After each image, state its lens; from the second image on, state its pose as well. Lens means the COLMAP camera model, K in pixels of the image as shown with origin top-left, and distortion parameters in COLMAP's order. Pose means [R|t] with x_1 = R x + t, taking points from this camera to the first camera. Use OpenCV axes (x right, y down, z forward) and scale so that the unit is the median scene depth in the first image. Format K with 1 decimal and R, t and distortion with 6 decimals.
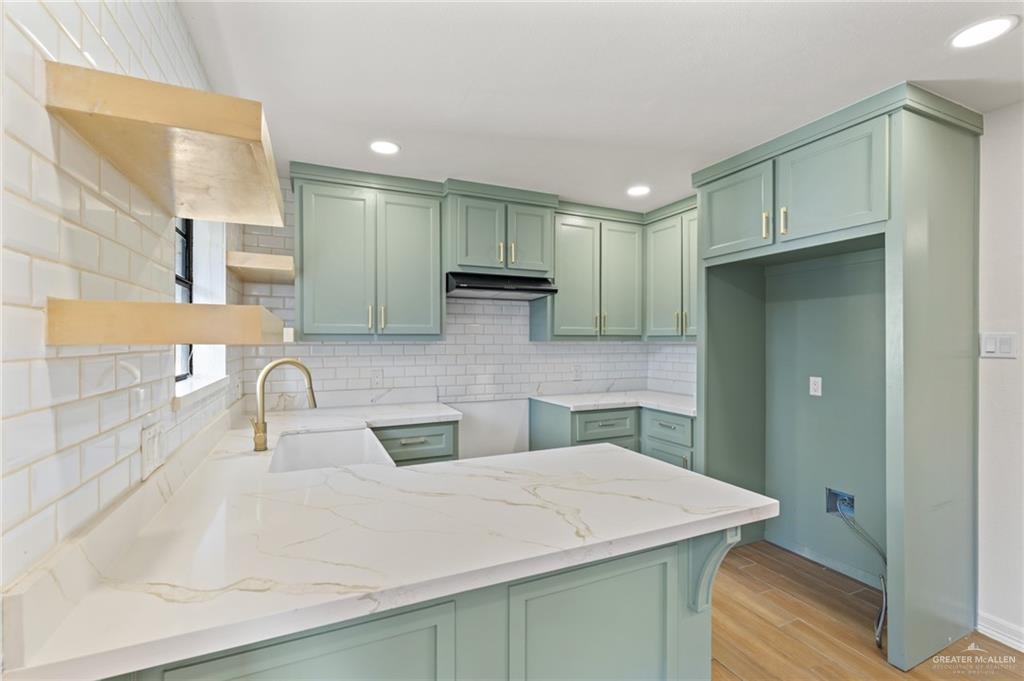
lens RADIAL K [[445.2, 0, 511.4], [0, 445.2, 342.0], [0, 0, 1]] dist [-0.002727, 0.000364]
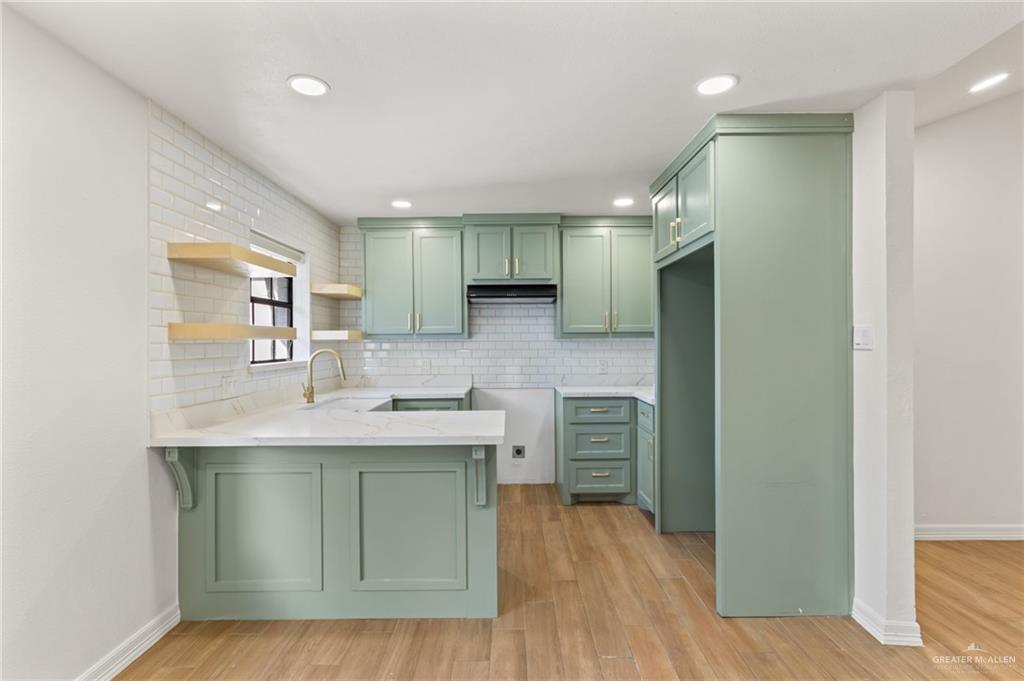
lens RADIAL K [[490.0, 0, 513.1], [0, 490.0, 341.5], [0, 0, 1]] dist [-0.003132, -0.000583]
pose [[0.912901, -0.005640, -0.408143, 0.545823], [0.005383, 0.999984, -0.001778, 0.009543], [0.408146, -0.000574, 0.912916, -0.238099]]
